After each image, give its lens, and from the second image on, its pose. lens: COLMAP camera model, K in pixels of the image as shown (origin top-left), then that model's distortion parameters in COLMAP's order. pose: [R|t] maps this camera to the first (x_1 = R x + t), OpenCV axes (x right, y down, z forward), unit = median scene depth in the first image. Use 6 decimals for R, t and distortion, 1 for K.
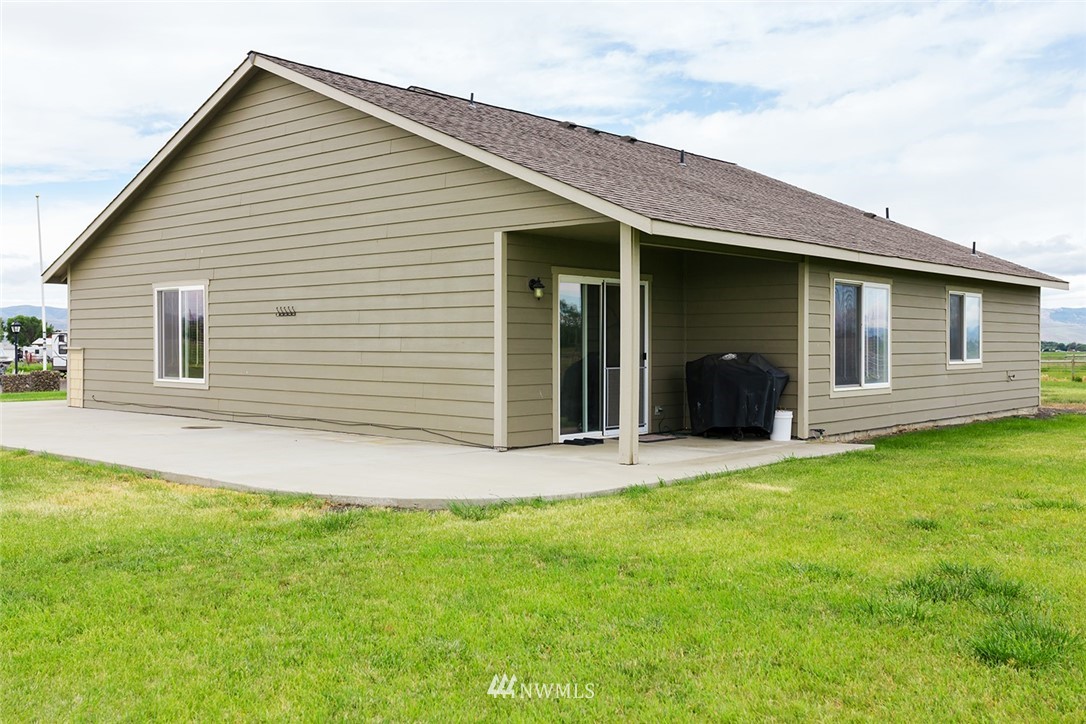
lens RADIAL K [[1037.6, 0, 543.0], [0, 1037.6, 362.0], [0, 0, 1]] dist [-0.019506, 0.004907]
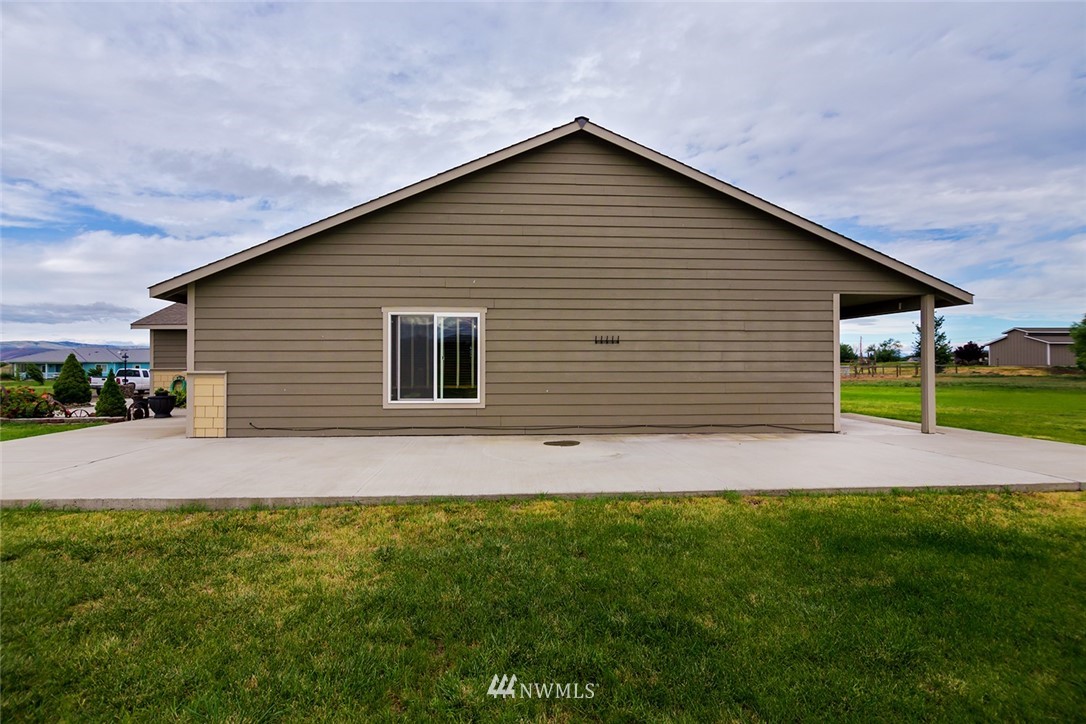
lens RADIAL K [[509.4, 0, 488.0], [0, 509.4, 370.9], [0, 0, 1]] dist [-0.011566, -0.000123]
pose [[0.710045, -0.005446, 0.704135, -0.729738], [0.015097, 0.999858, -0.007489, -0.009125], [-0.703994, 0.015948, 0.710027, 0.638682]]
